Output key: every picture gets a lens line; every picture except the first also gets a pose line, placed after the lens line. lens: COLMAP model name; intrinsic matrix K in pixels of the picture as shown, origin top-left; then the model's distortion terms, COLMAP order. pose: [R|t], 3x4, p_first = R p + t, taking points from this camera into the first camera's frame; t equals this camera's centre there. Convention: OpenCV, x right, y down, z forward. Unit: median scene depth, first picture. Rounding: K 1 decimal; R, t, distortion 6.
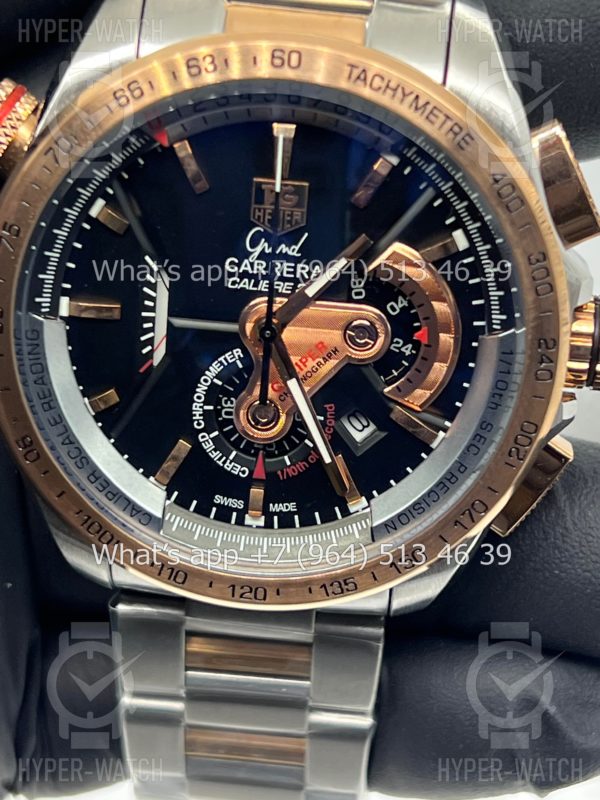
lens RADIAL K [[1907.3, 0, 300.0], [0, 1907.3, 400.0], [0, 0, 1]] dist [0.190634, -0.684751]
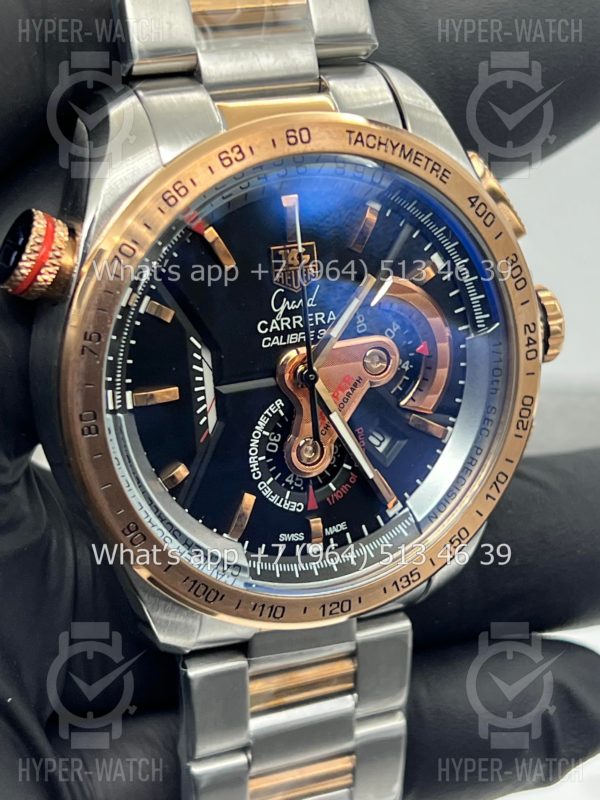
lens RADIAL K [[1907.3, 0, 300.0], [0, 1907.3, 400.0], [0, 0, 1]] dist [0.190634, -0.684751]
pose [[0.886160, -0.240622, 0.396007, -0.470417], [0.266538, 0.963763, -0.010839, -0.011047], [-0.379049, 0.115156, 0.918183, -0.040017]]
